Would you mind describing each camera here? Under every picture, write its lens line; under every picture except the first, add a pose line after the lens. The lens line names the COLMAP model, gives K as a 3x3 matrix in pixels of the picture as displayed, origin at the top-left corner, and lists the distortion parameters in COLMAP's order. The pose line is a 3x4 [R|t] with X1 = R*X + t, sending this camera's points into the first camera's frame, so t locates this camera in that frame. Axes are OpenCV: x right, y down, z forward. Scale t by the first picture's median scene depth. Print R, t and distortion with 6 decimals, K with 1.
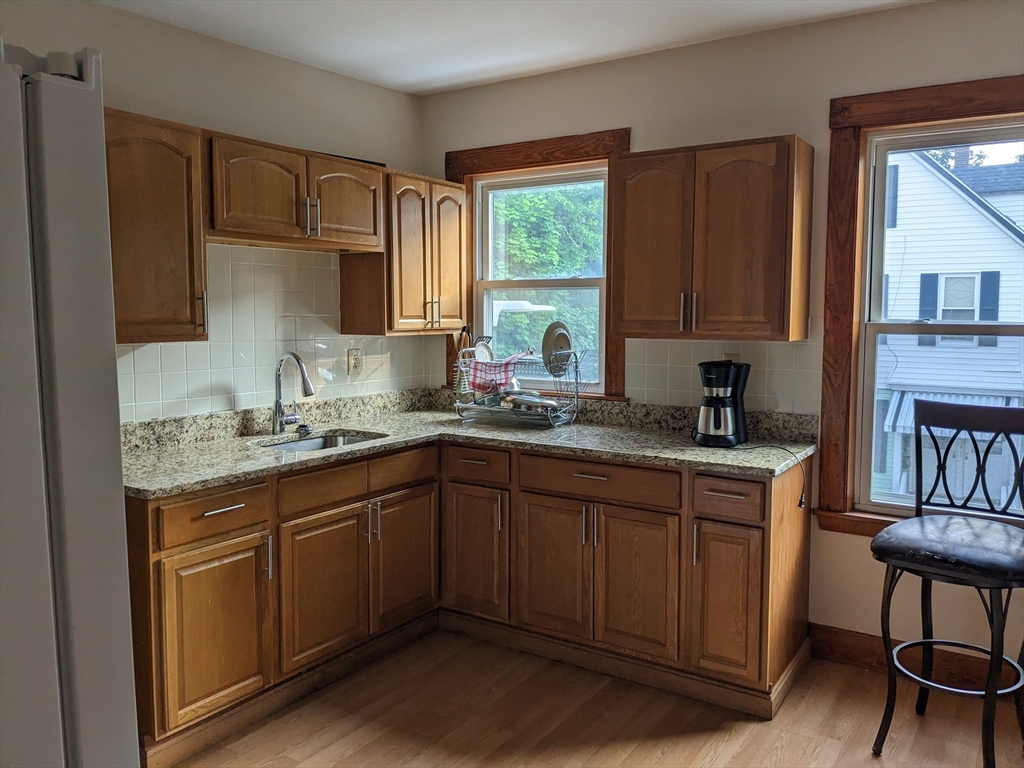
lens RADIAL K [[816.8, 0, 512.0], [0, 816.8, 384.0], [0, 0, 1]] dist [0.081480, -0.174268]
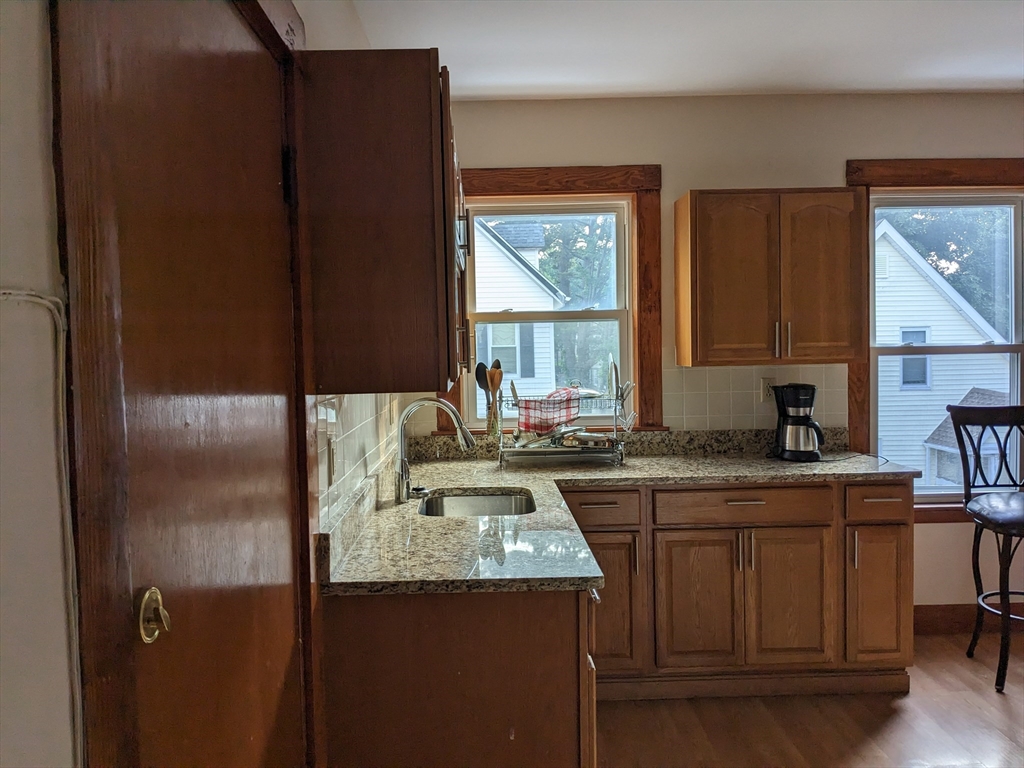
lens RADIAL K [[817.3, 0, 504.5], [0, 817.3, 389.7], [0, 0, 1]] dist [0.054426, -0.102746]
pose [[0.821349, -0.047903, 0.568411, -0.697657], [0.073831, 0.997013, -0.022661, -0.024043], [-0.565628, 0.060579, 0.822432, 0.316188]]
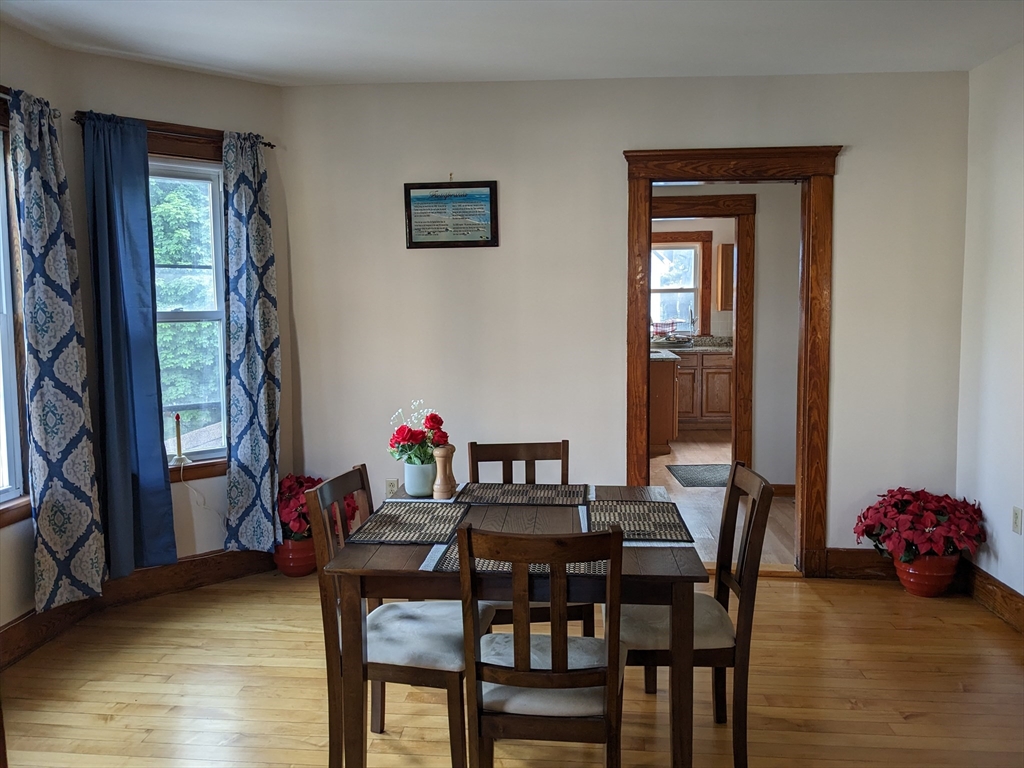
lens RADIAL K [[817.3, 0, 504.5], [0, 817.3, 389.7], [0, 0, 1]] dist [0.054426, -0.102746]
pose [[0.886739, -0.057242, 0.458713, -1.885748], [0.054397, 0.998330, 0.019424, 0.118963], [-0.459059, 0.007729, 0.888372, -1.143077]]
